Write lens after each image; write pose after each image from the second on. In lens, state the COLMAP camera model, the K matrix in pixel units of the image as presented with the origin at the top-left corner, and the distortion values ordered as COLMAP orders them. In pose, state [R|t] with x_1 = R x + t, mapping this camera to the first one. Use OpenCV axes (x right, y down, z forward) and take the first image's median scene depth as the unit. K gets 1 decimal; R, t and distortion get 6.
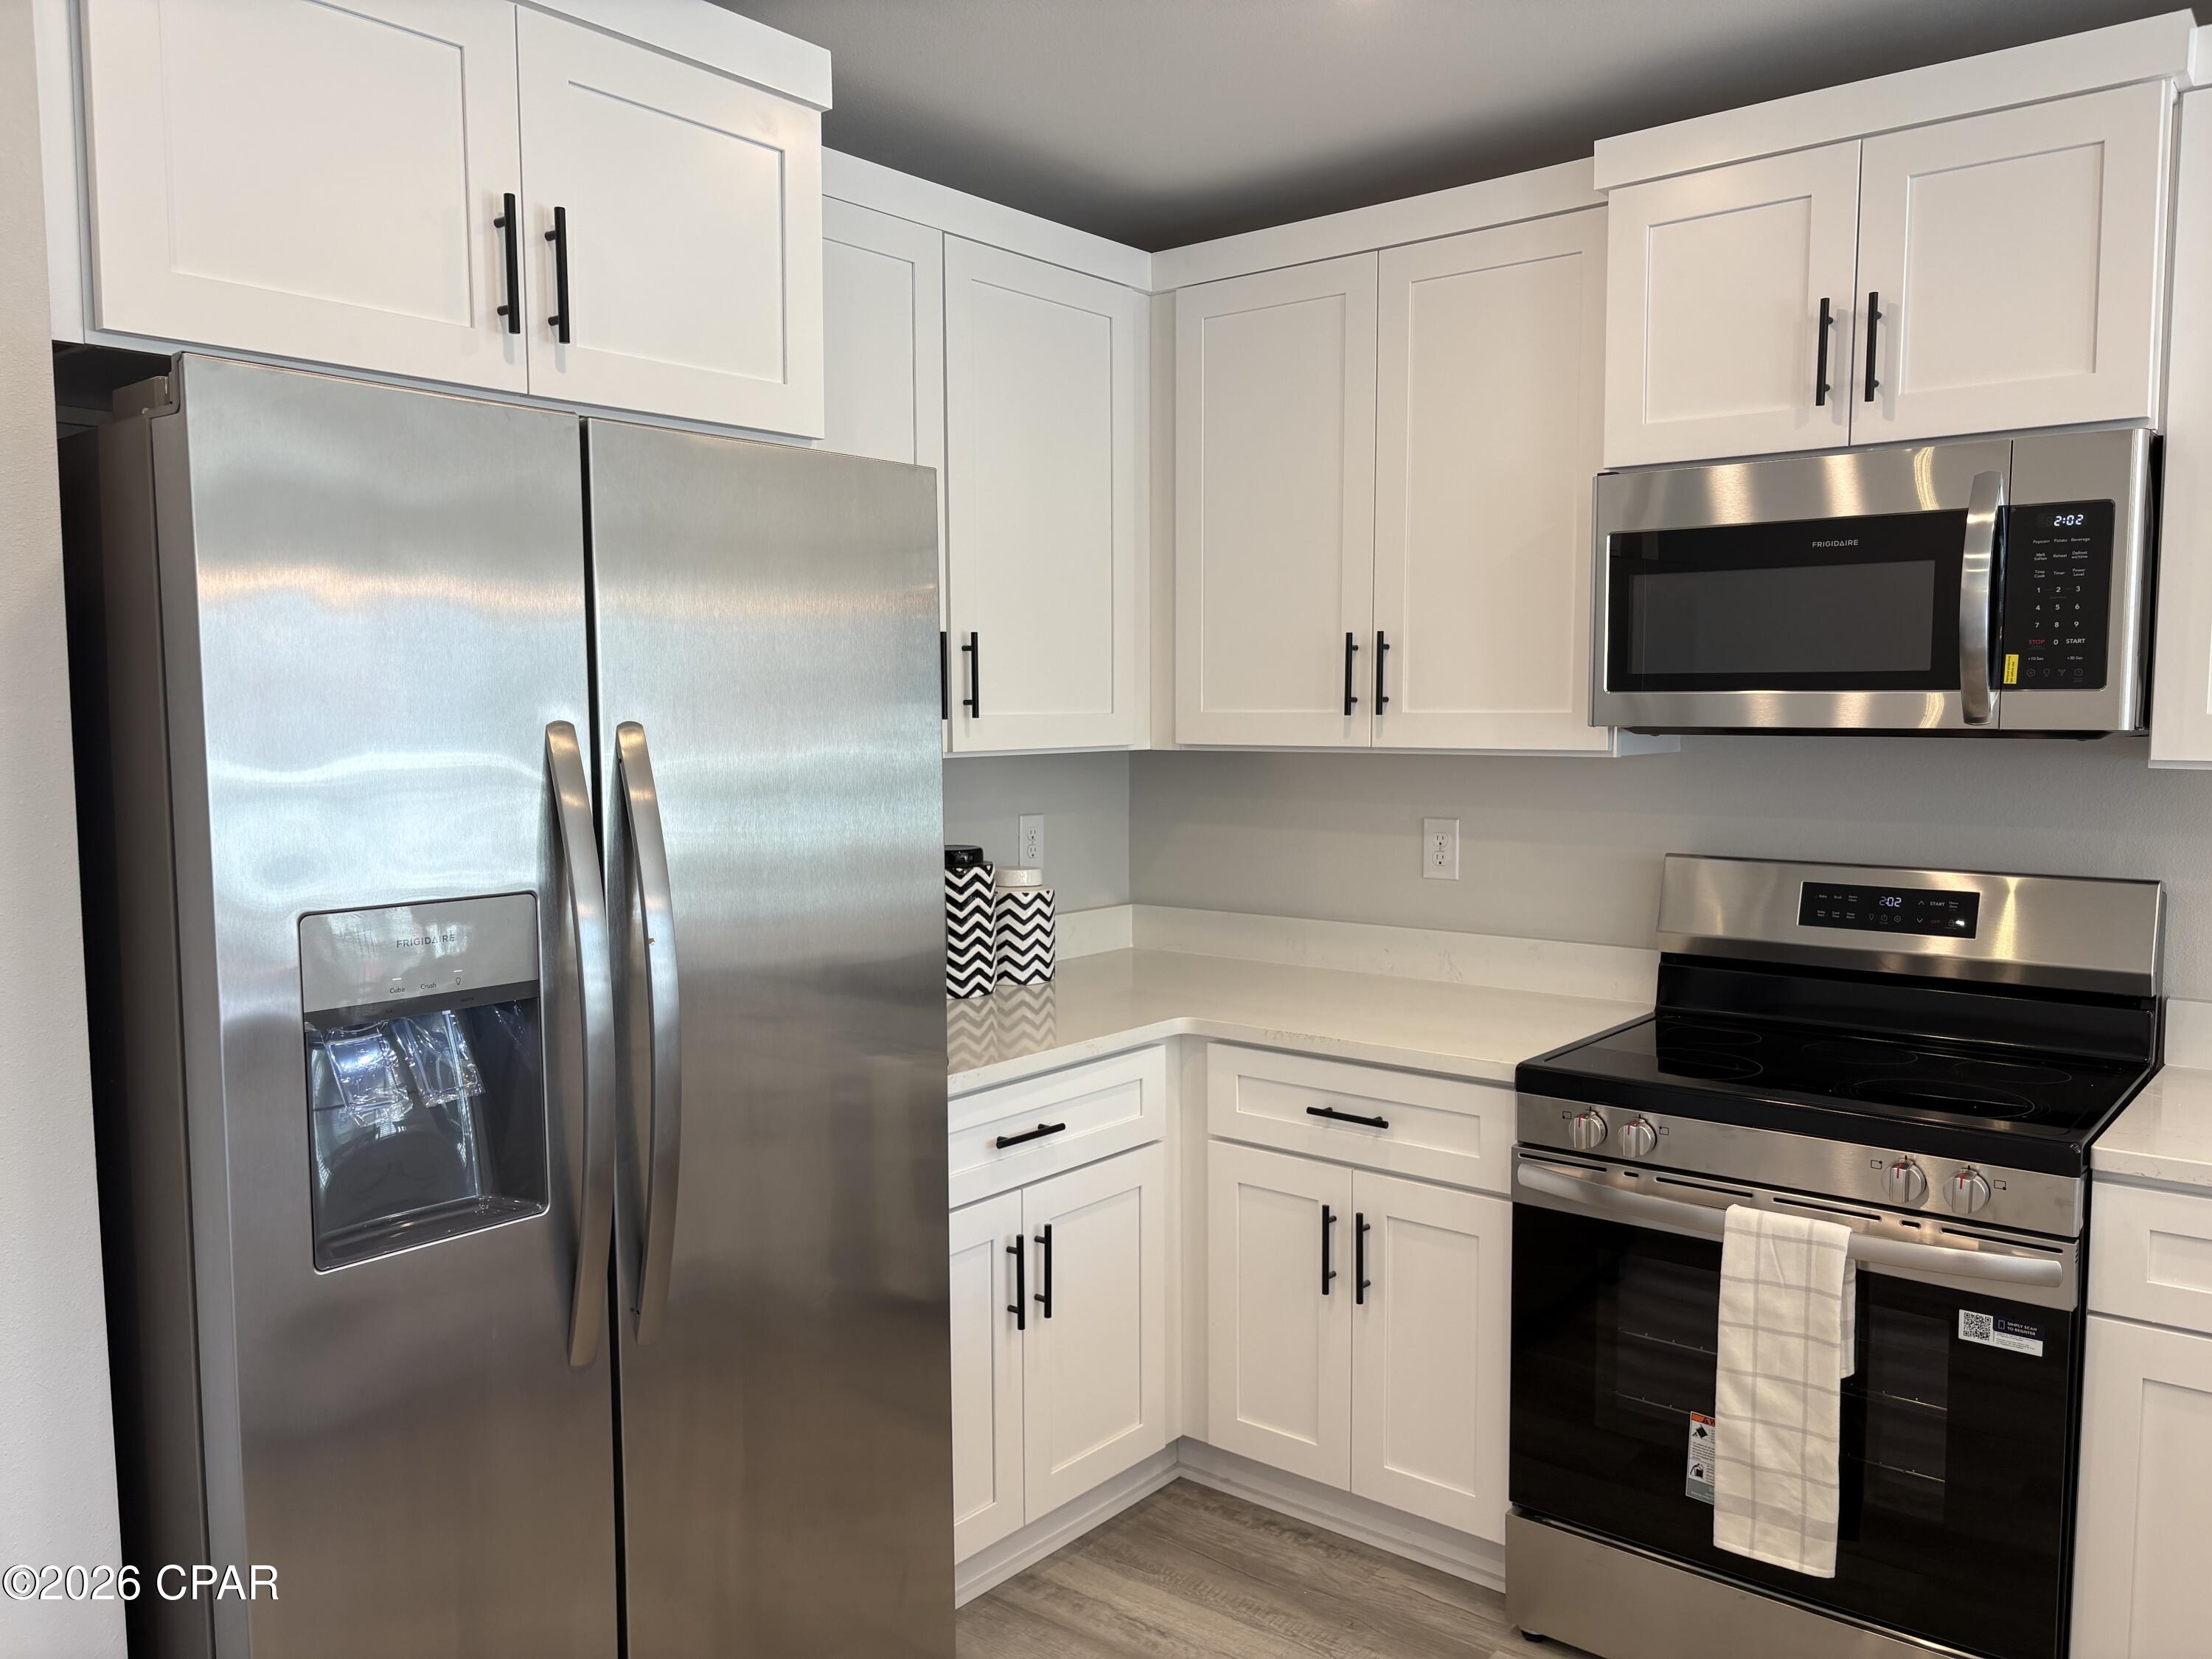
lens RADIAL K [[1675.8, 0, 1101.0], [0, 1675.8, 819.7], [0, 0, 1]] dist [0.038412, -0.049394]
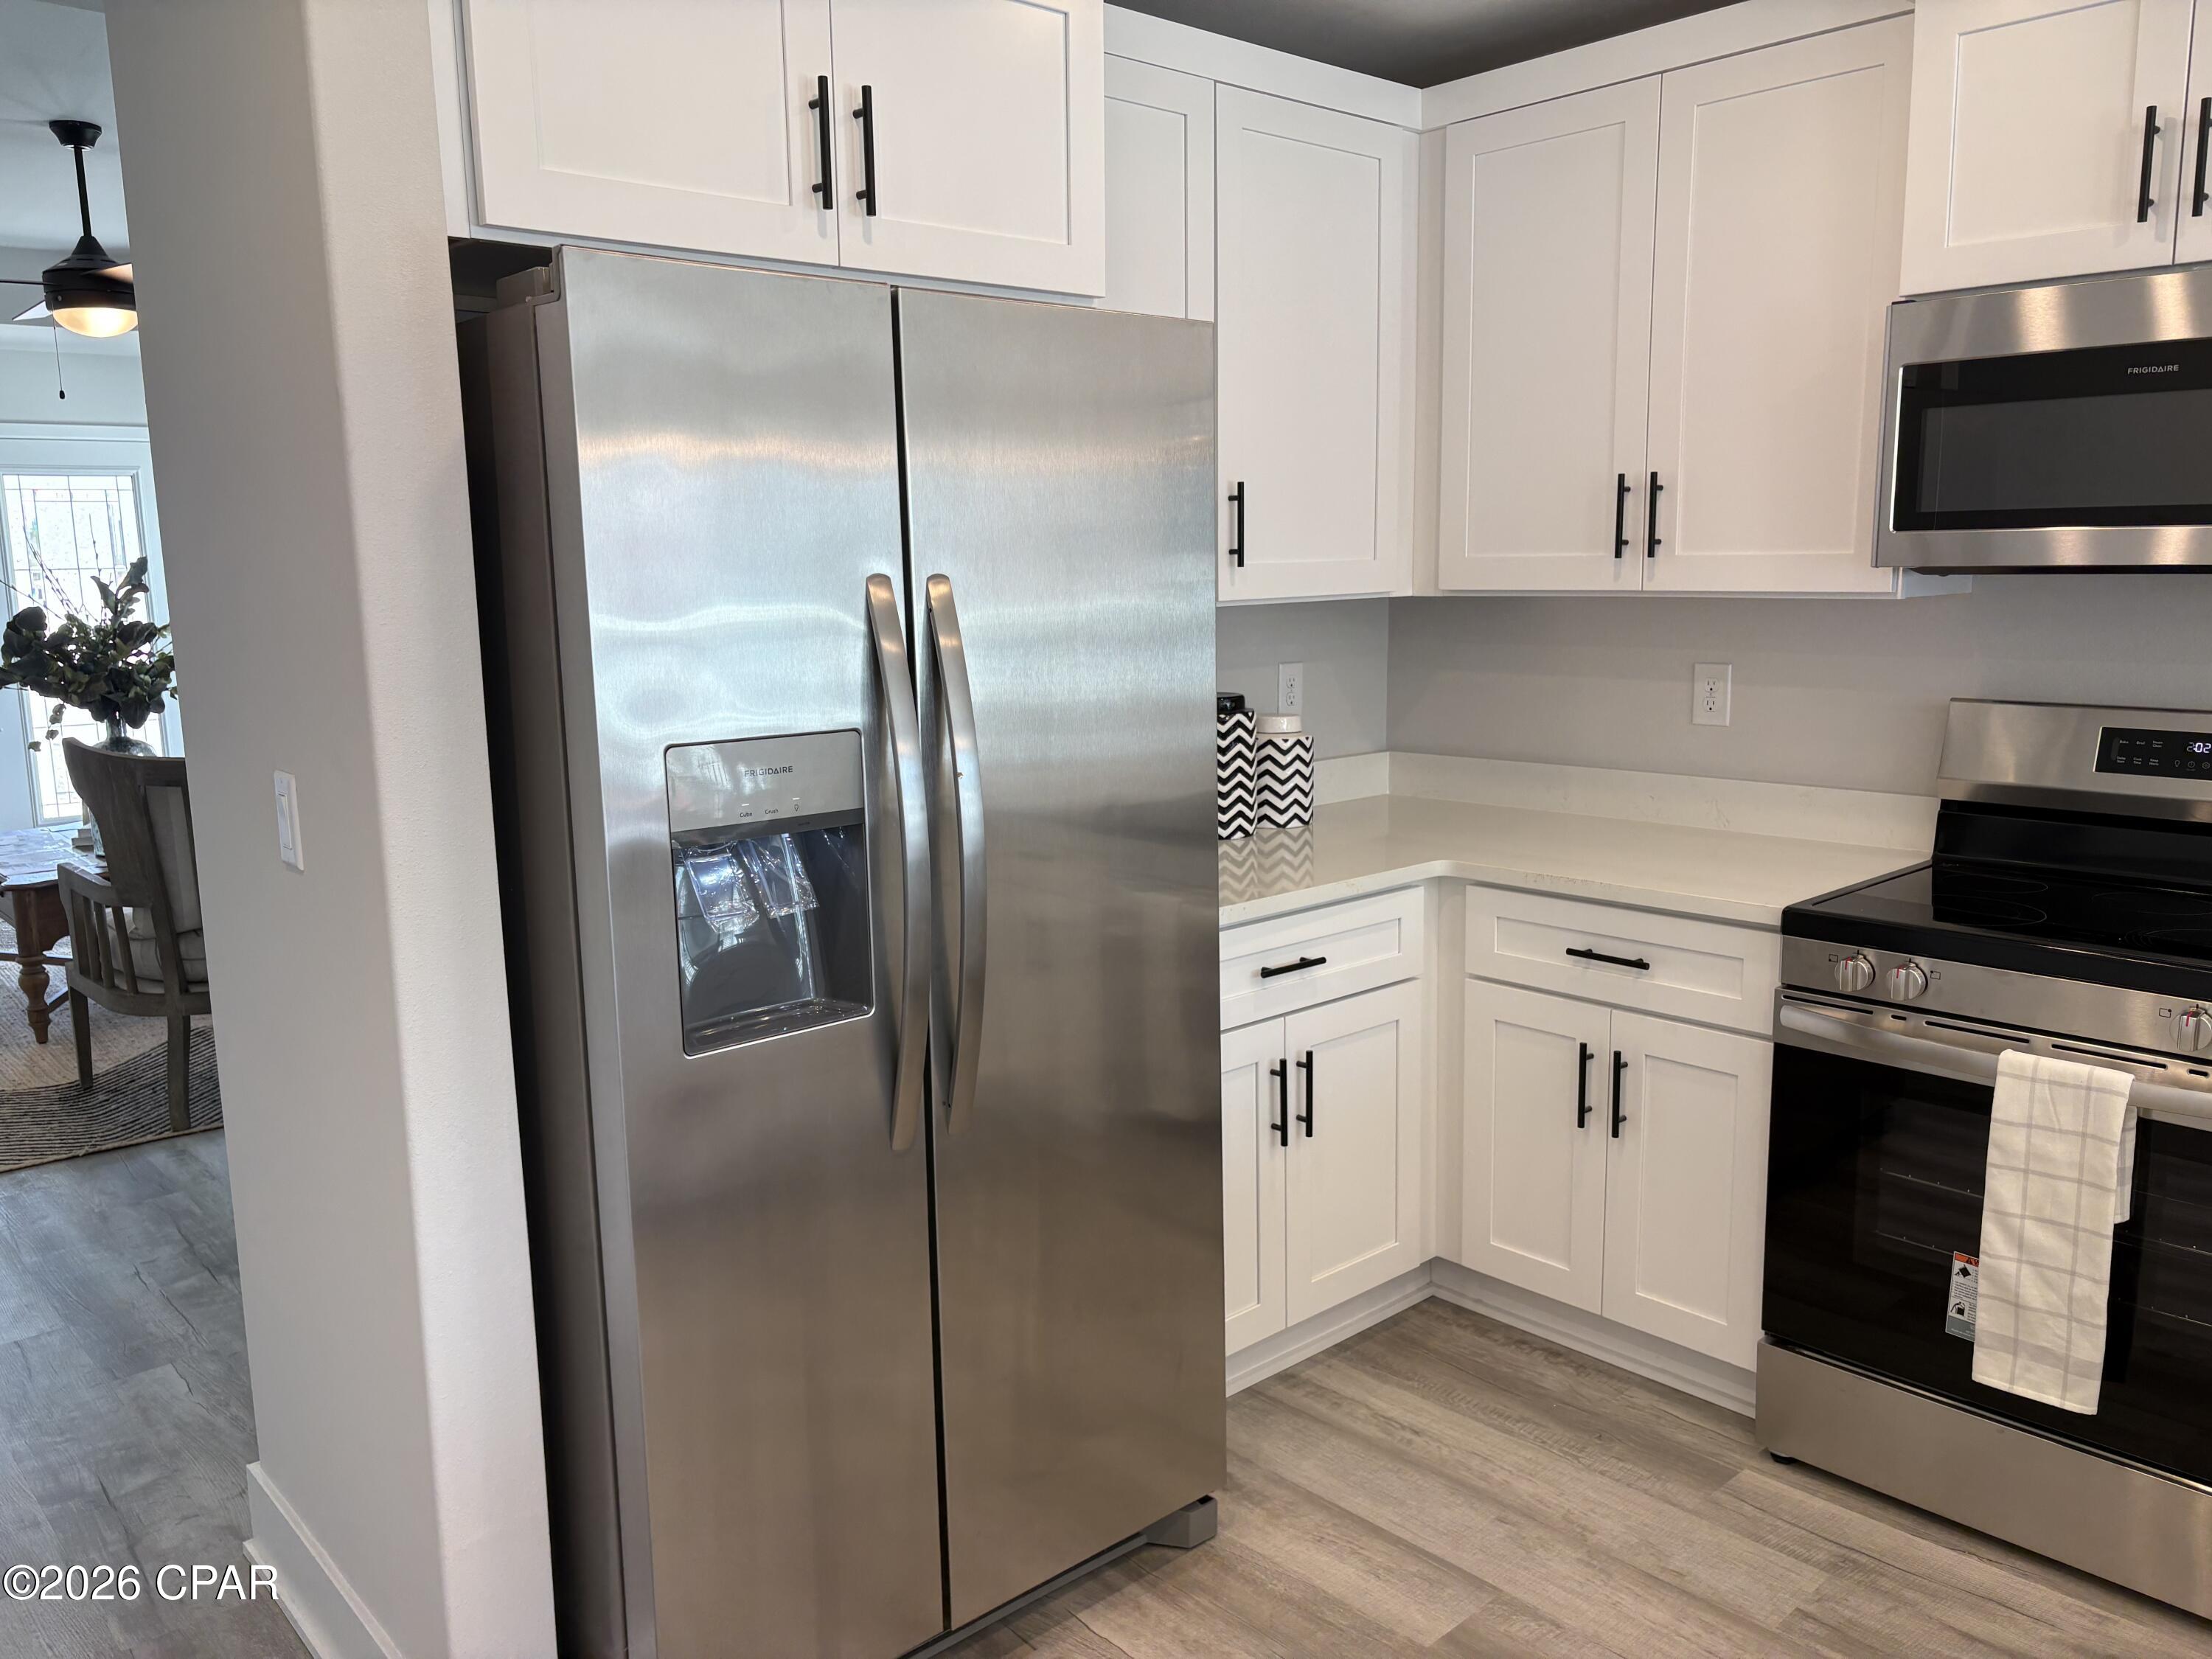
lens RADIAL K [[1675.8, 0, 1101.0], [0, 1675.8, 819.7], [0, 0, 1]] dist [0.038412, -0.049394]
pose [[0.989407, 0.009573, -0.144855, -0.010948], [0.003237, 0.996120, 0.087945, 0.003517], [0.145135, -0.087482, 0.985537, -0.044973]]
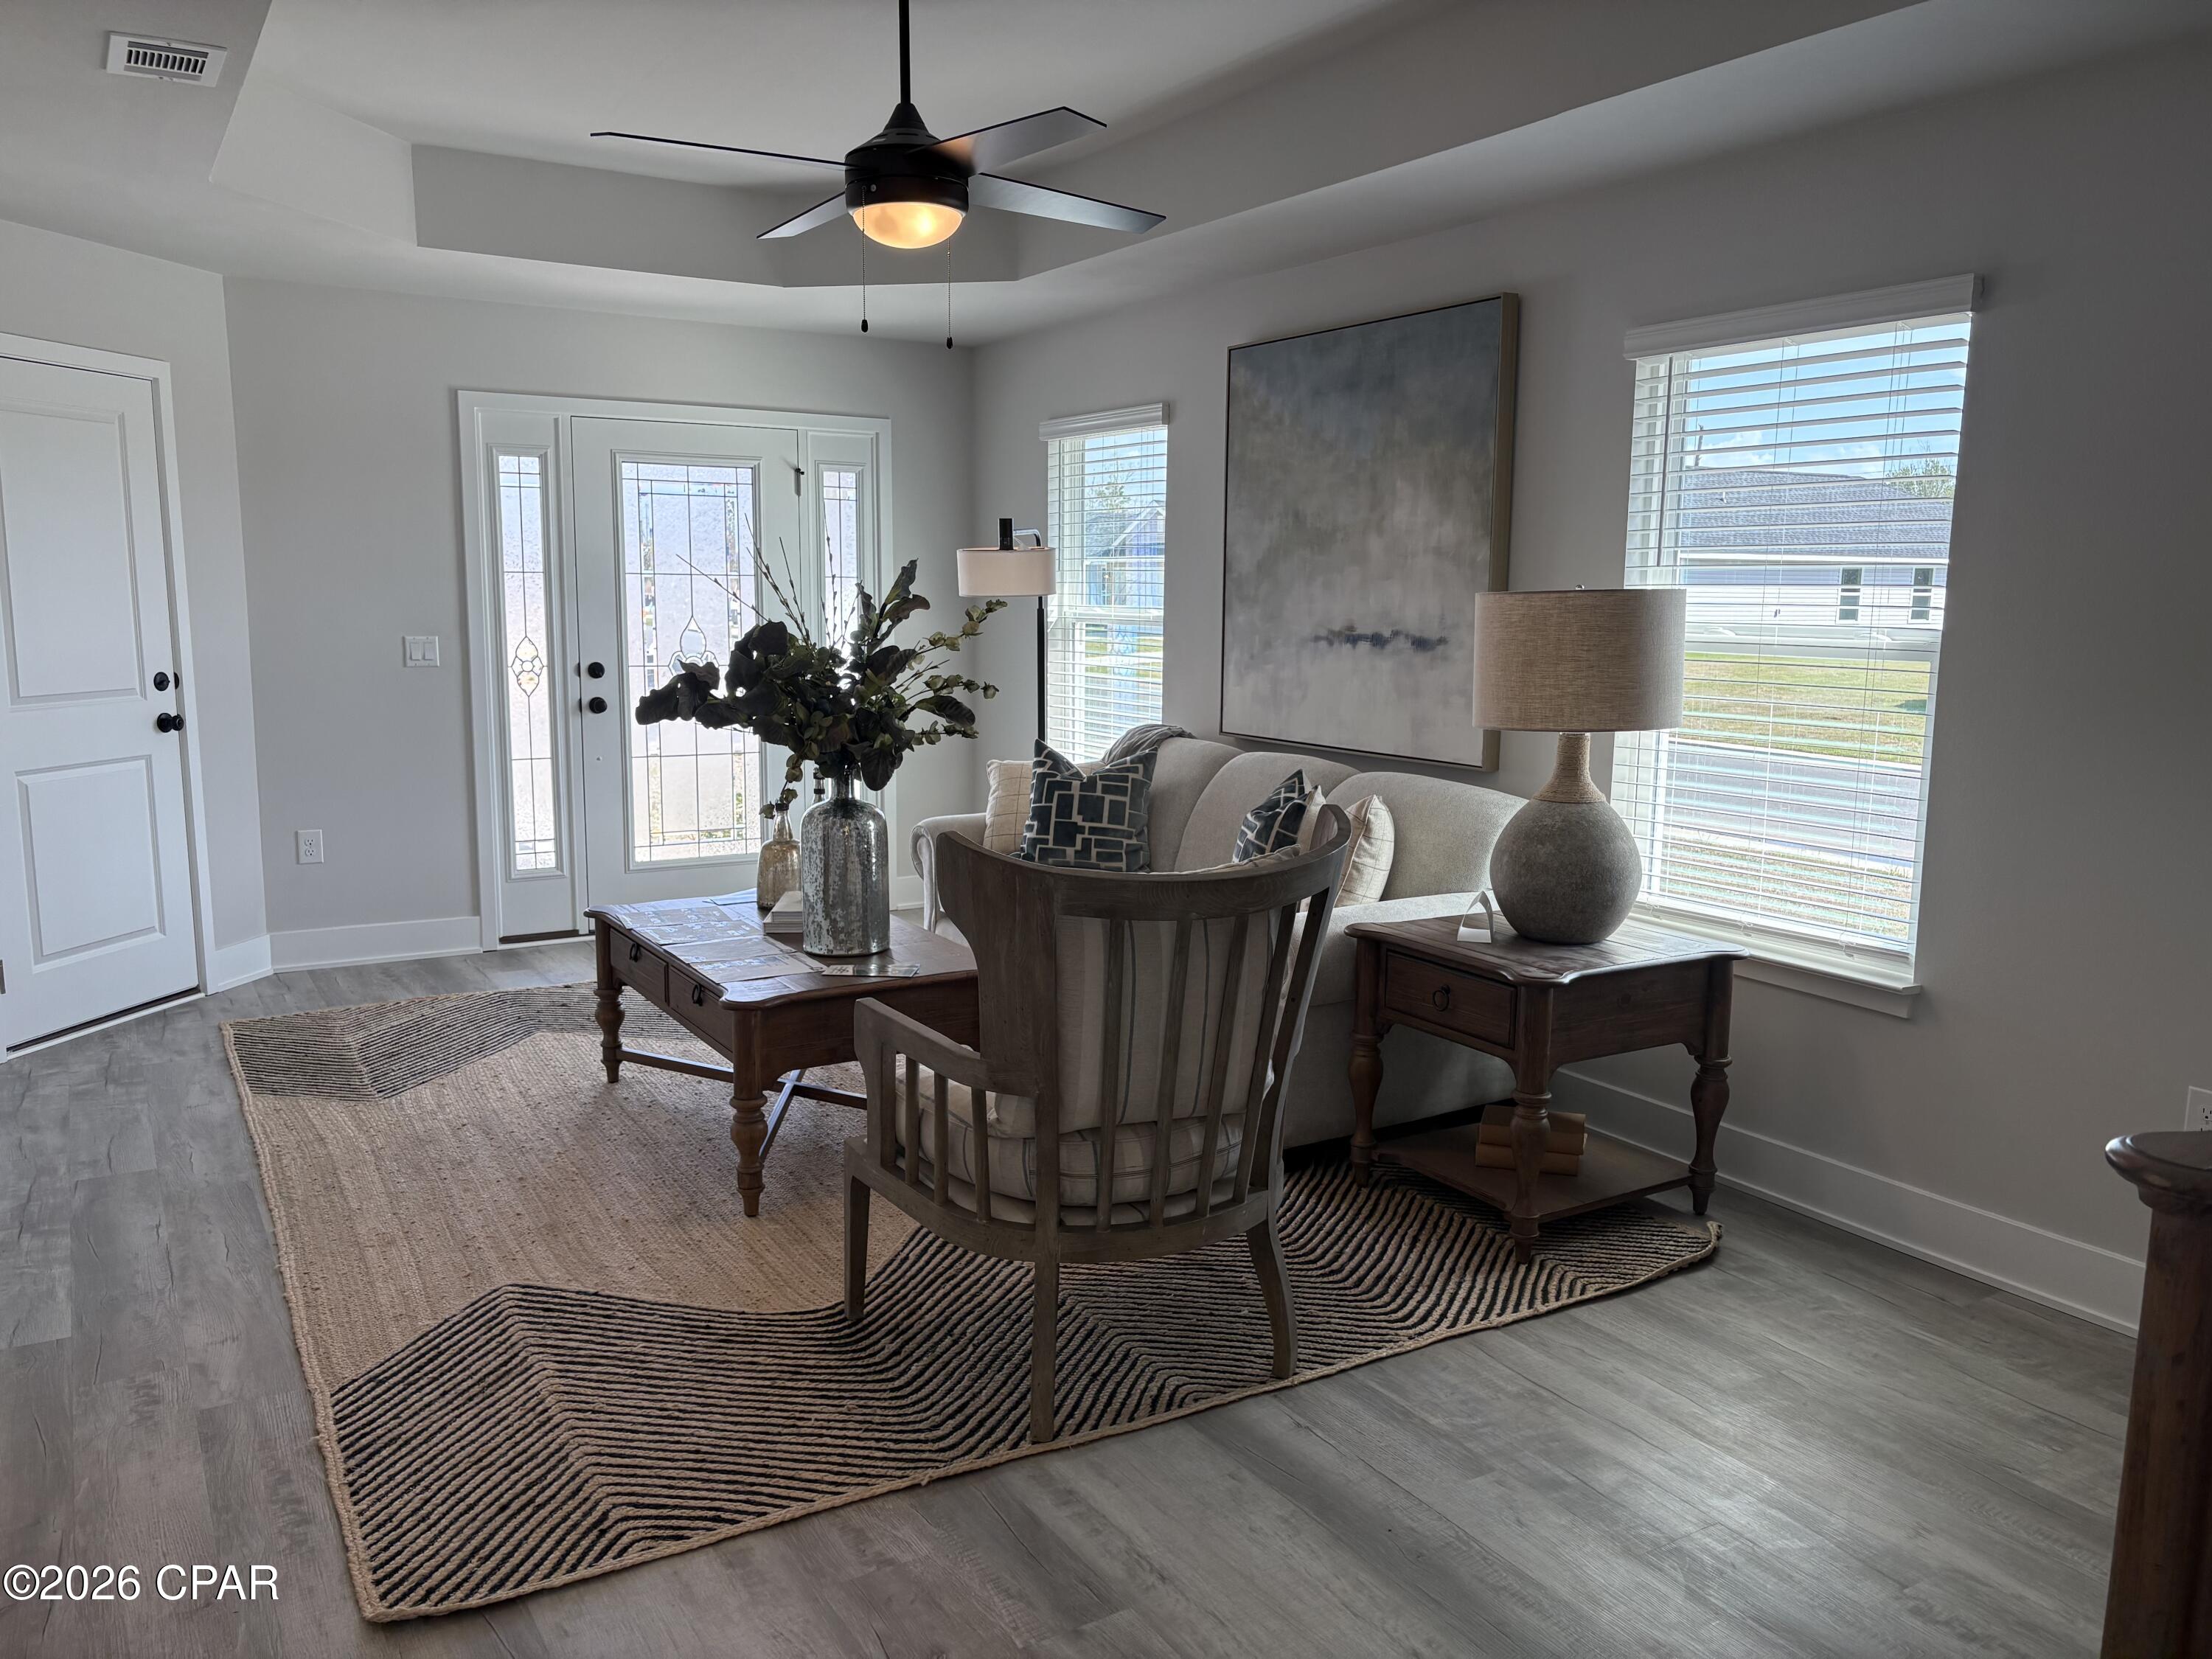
lens RADIAL K [[1675.8, 0, 1101.0], [0, 1675.8, 819.7], [0, 0, 1]] dist [0.038412, -0.049394]
pose [[0.941921, 0.058040, -0.330781, -0.304903], [-0.035485, 0.996639, 0.073828, -0.006185], [0.333954, -0.057803, 0.940815, 0.149098]]
